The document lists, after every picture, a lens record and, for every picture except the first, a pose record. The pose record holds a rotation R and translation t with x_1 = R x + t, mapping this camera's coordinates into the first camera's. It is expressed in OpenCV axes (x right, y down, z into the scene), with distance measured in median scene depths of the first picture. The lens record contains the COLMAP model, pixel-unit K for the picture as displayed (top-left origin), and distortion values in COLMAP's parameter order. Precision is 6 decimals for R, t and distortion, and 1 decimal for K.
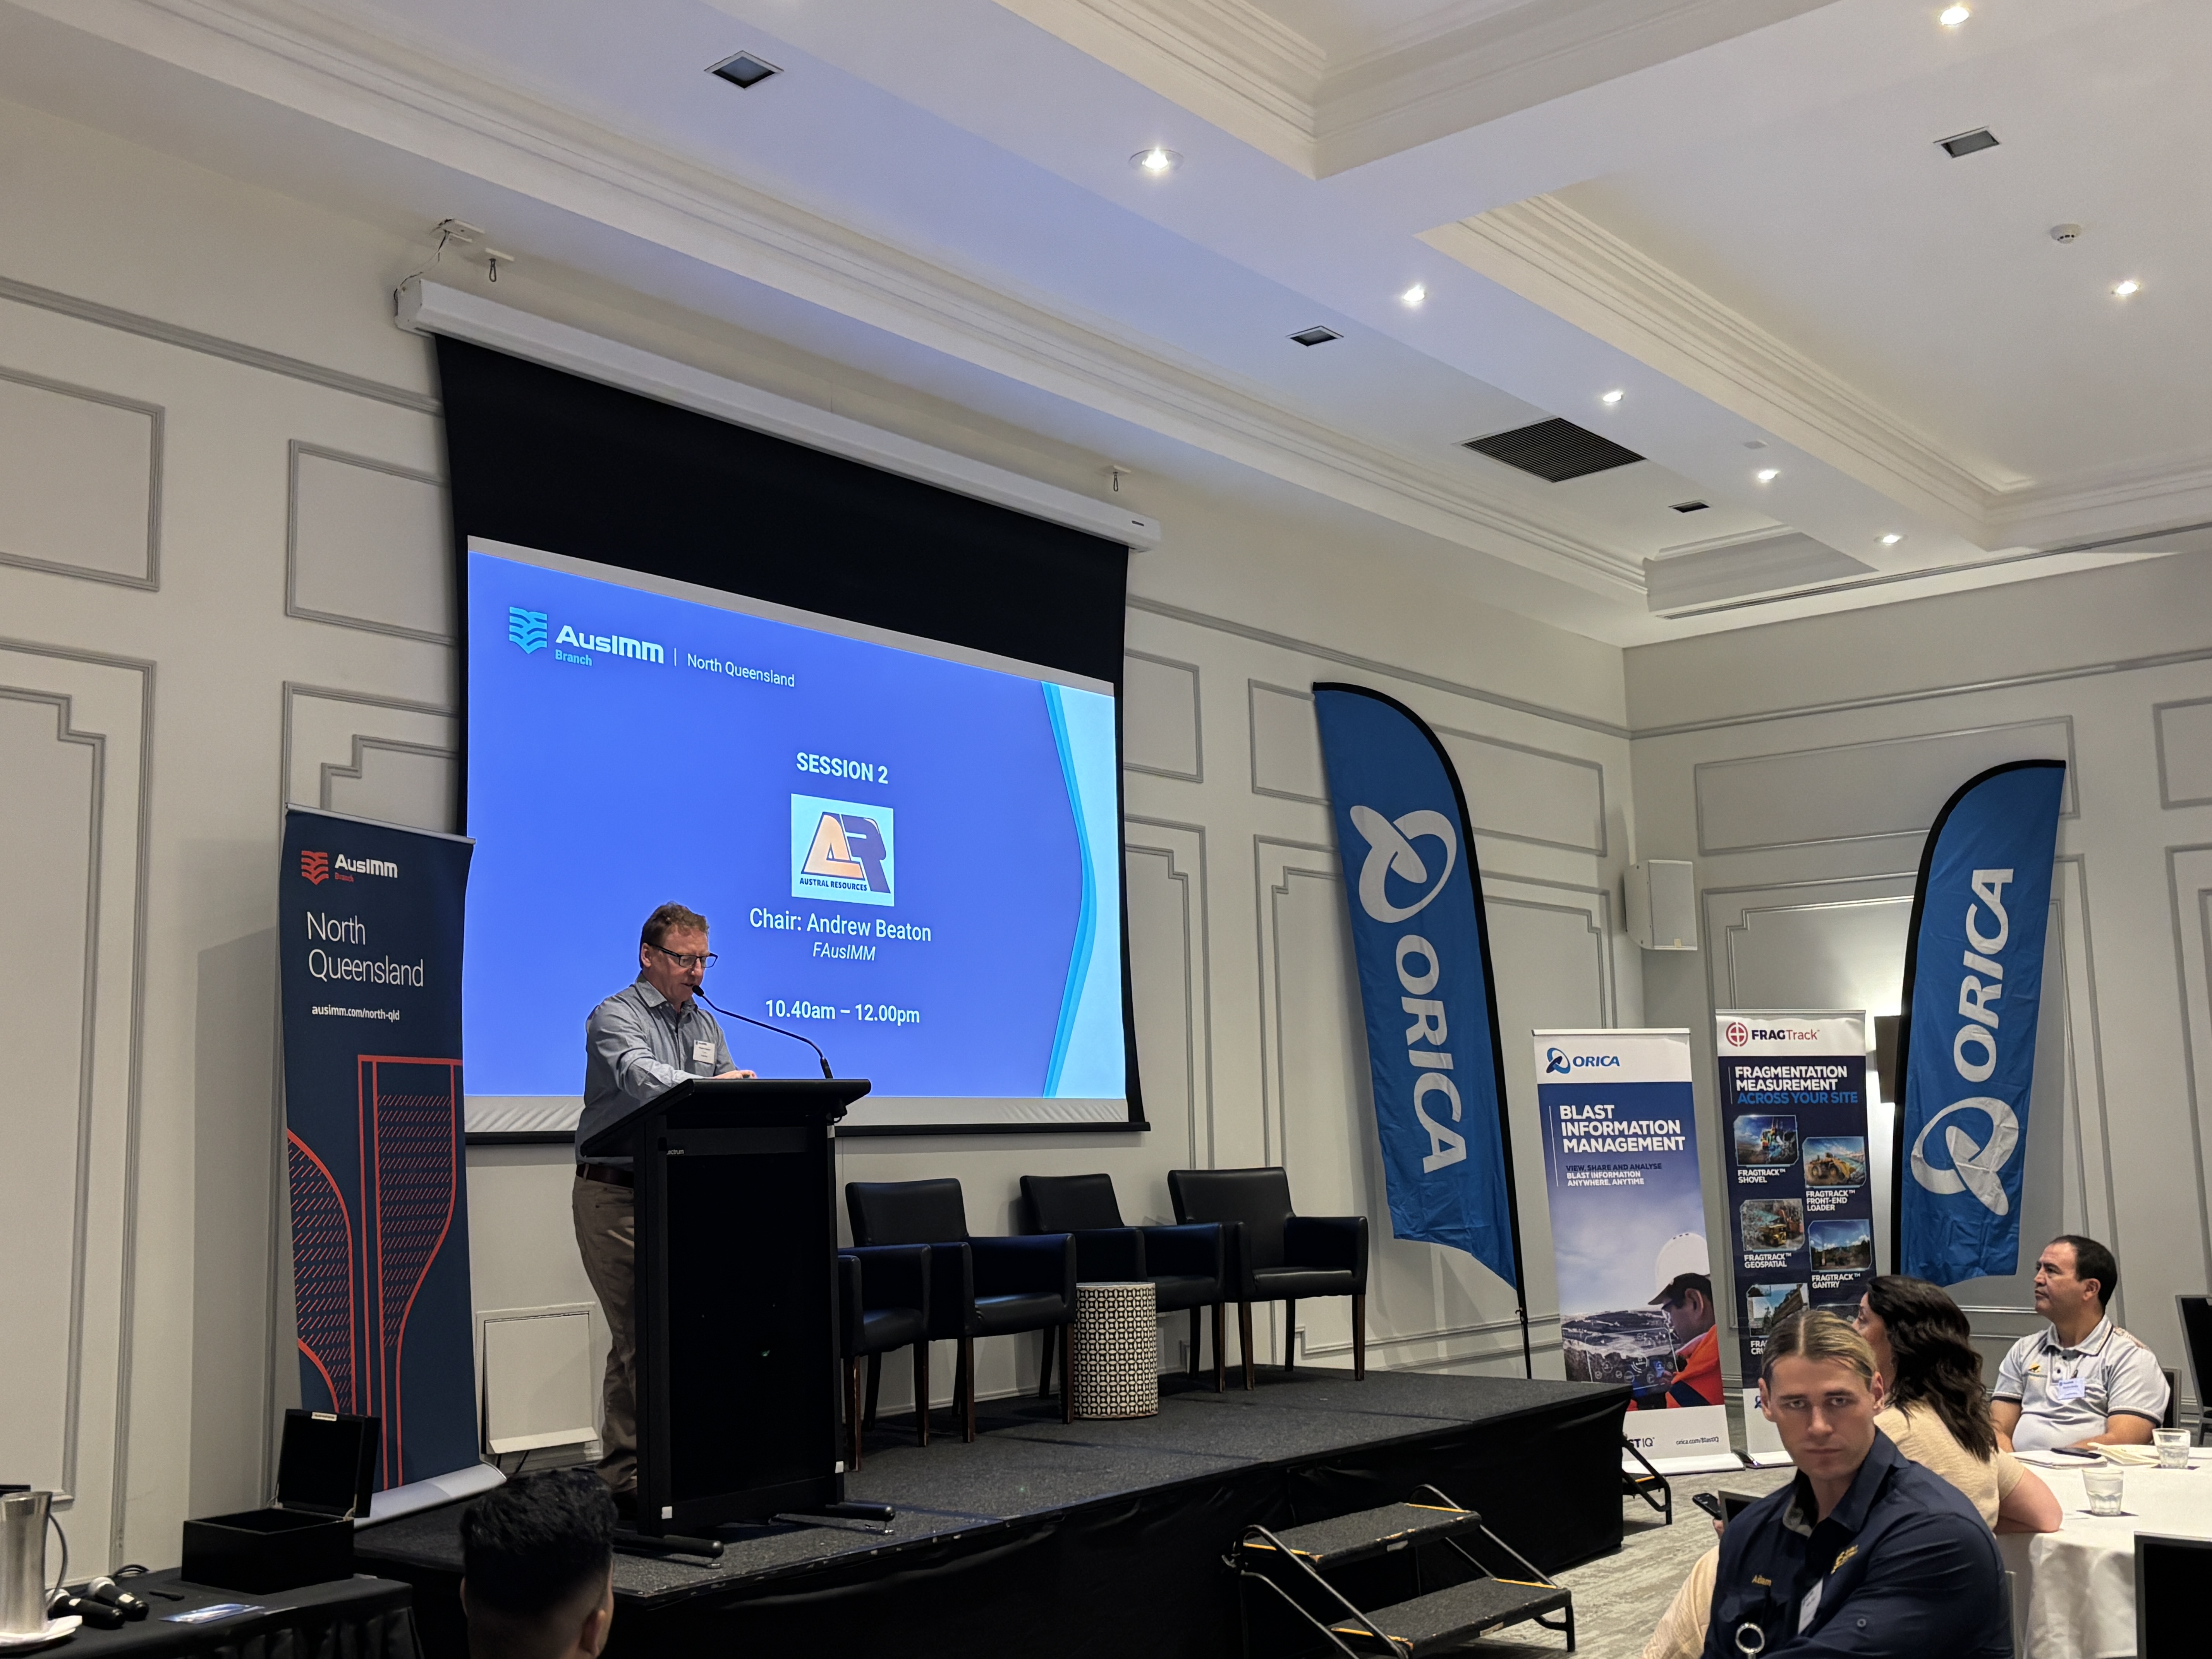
lens RADIAL K [[2293.9, 0, 1100.6], [0, 2293.9, 825.1], [0, 0, 1]] dist [0.062547, 0.000000]
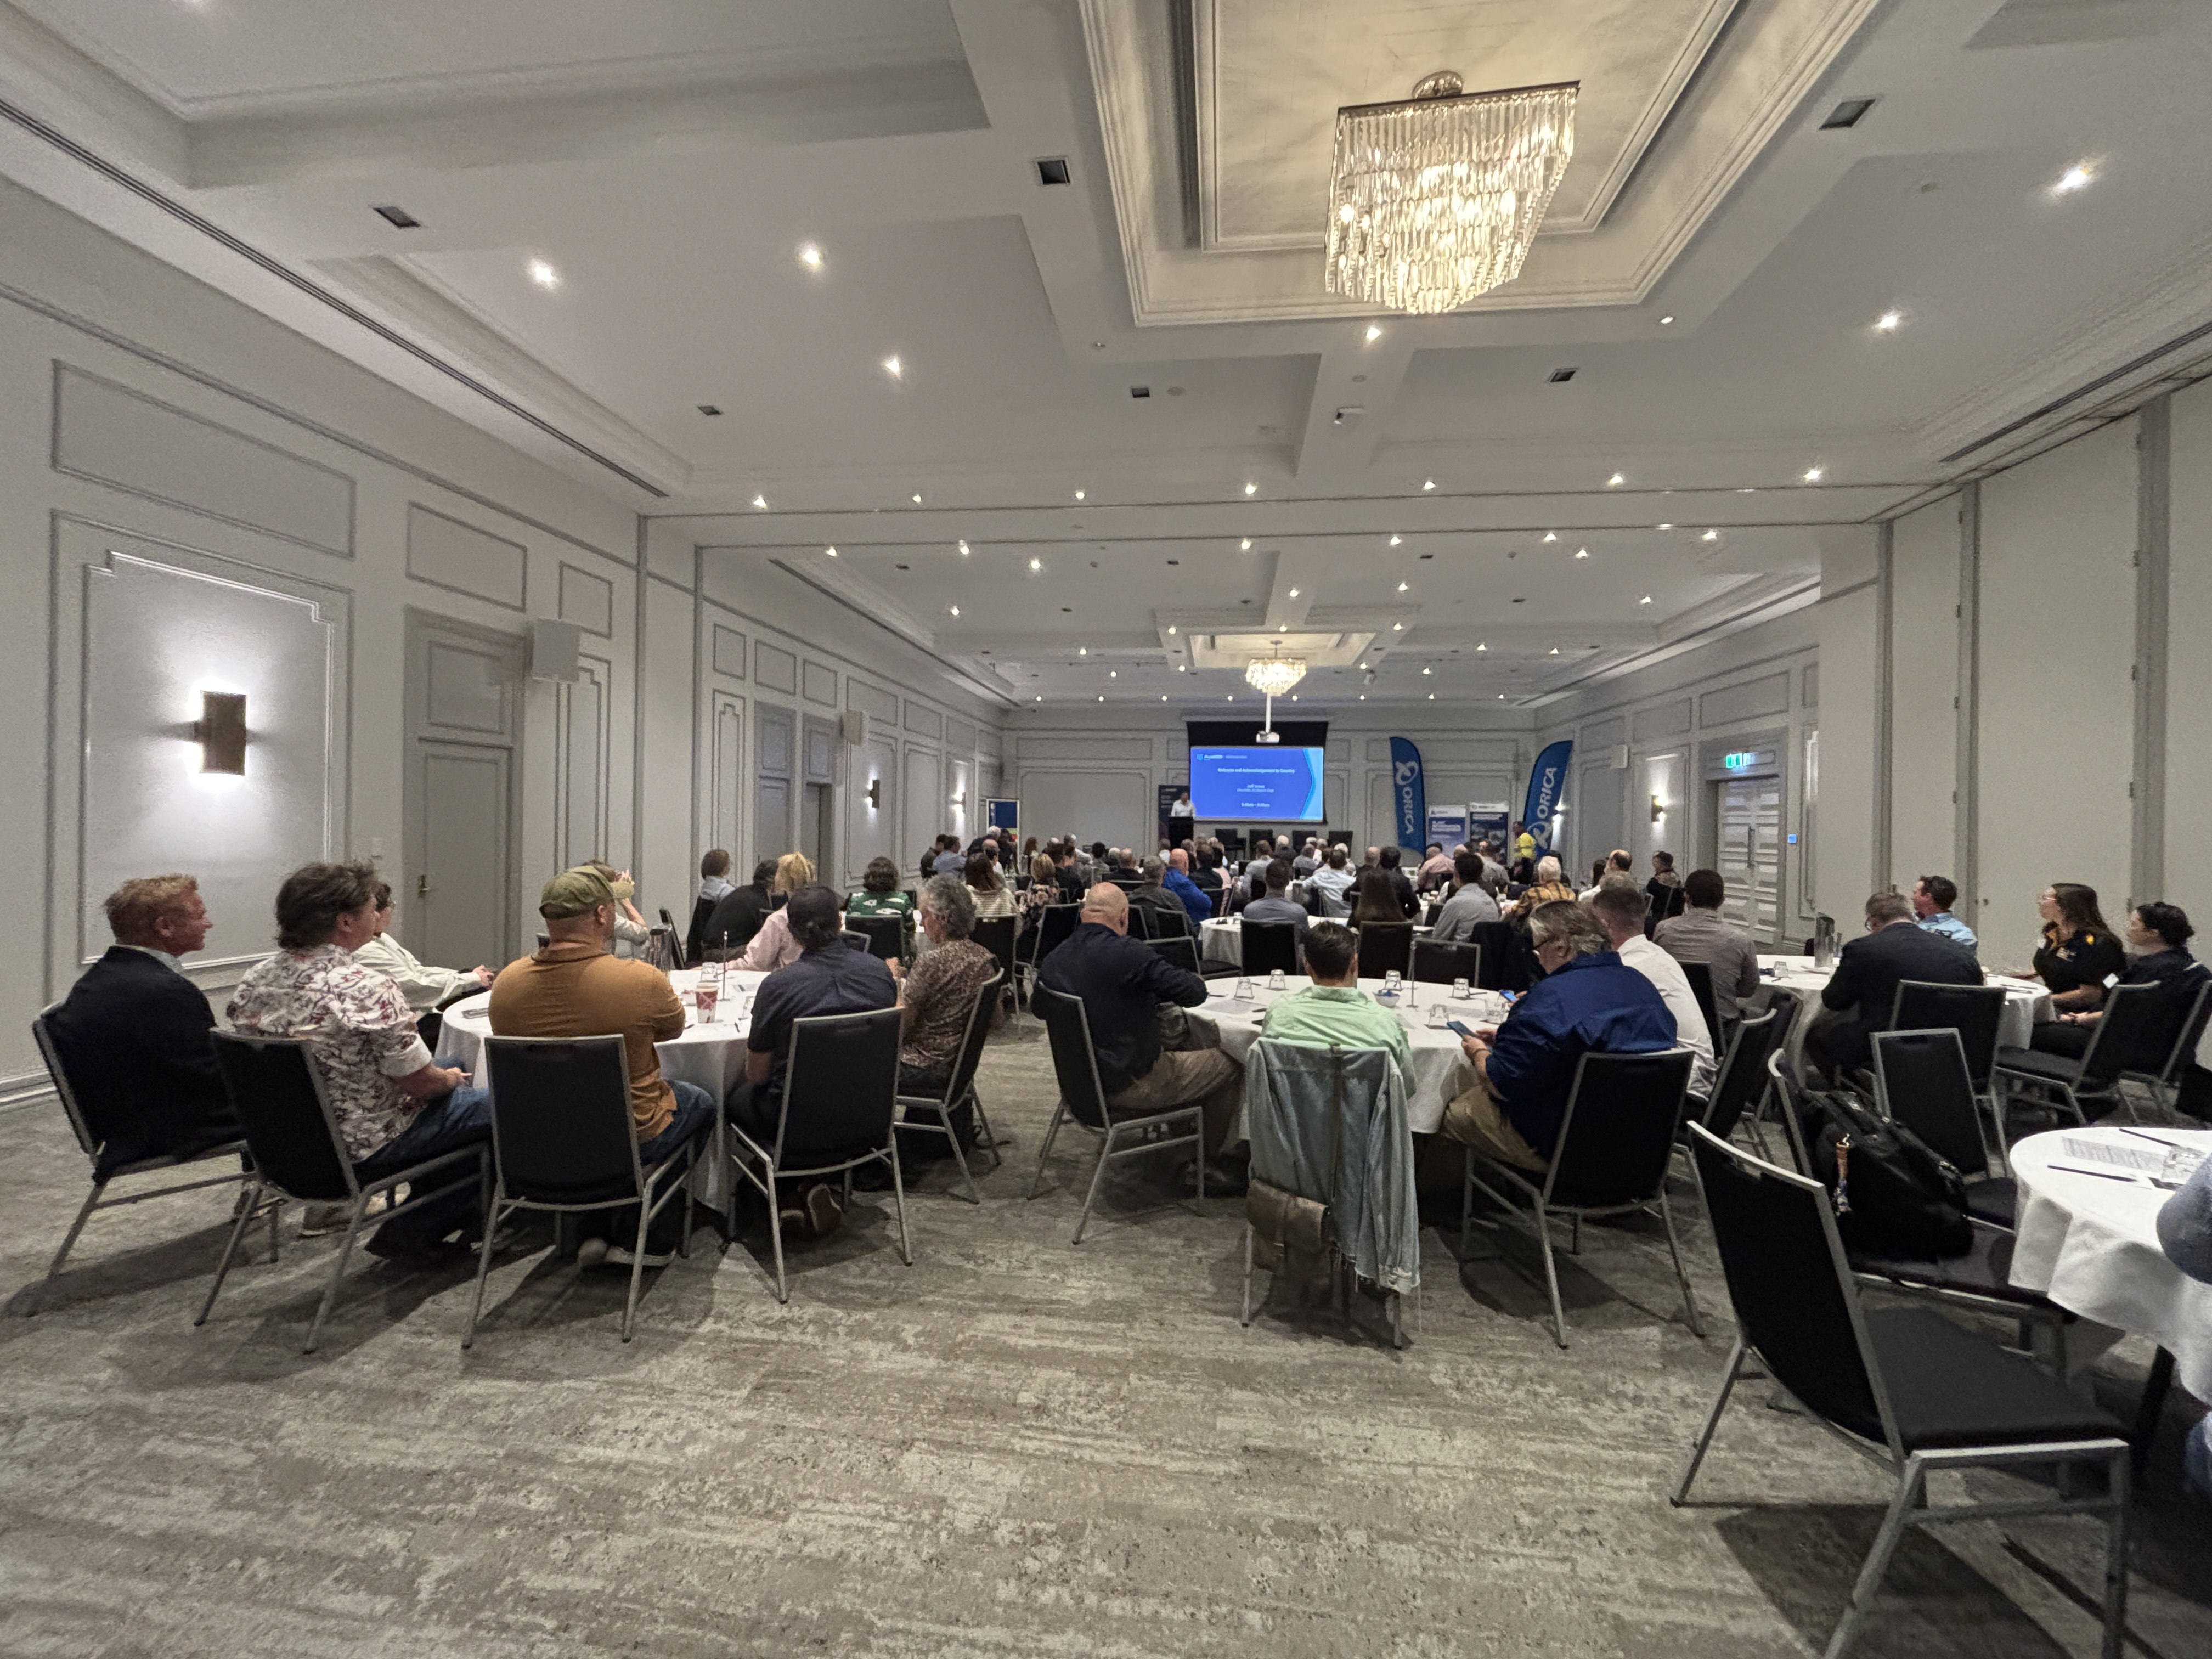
lens RADIAL K [[909.9, 0, 1087.2], [0, 909.9, 835.3], [0, 0, 1]] dist [-0.000670, -0.000762]
pose [[0.532997, 0.039423, -0.845198, 1.556441], [0.090410, 0.990541, 0.103217, -0.124829], [0.841273, -0.131429, 0.524391, -0.693323]]
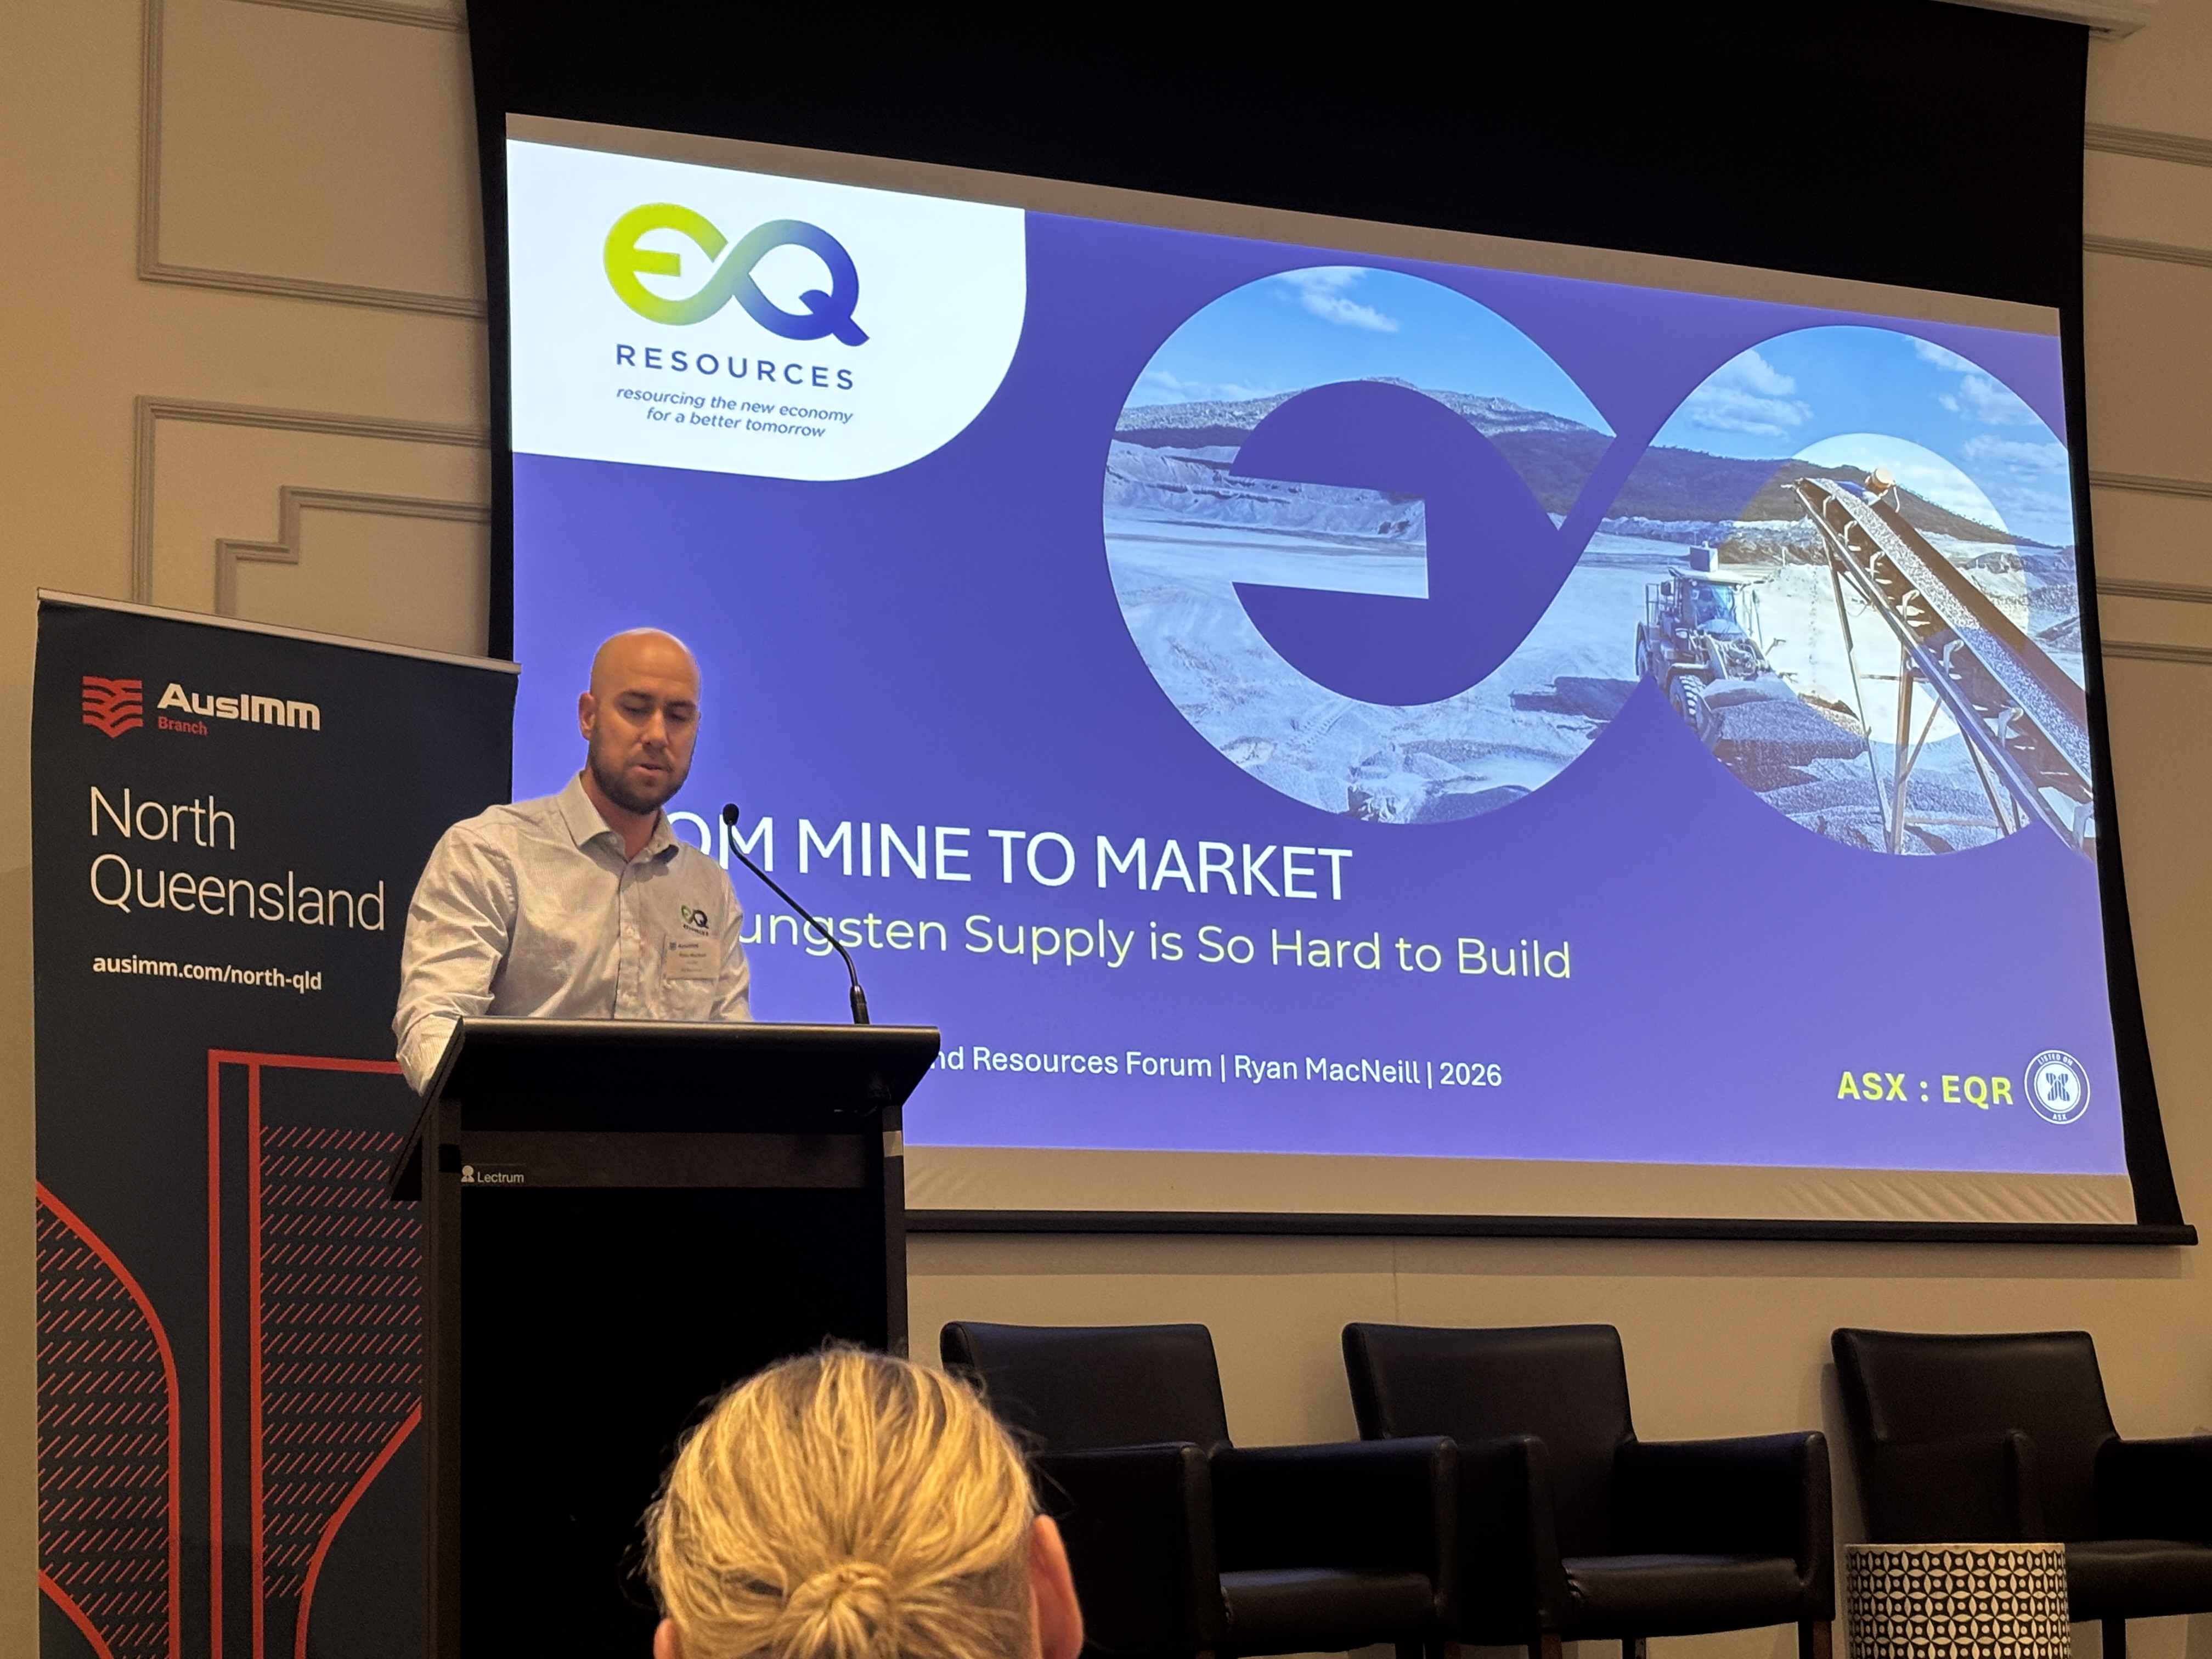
lens RADIAL K [[3731.2, 0, 1079.3], [0, 3731.2, 831.8], [0, 0, 1]] dist [0.086801, 0.000000]
pose [[0.886127, -0.079642, -0.456547, 0.165838], [0.067195, 0.996793, -0.043464, 0.063832], [0.458545, 0.007837, 0.888637, 0.201598]]
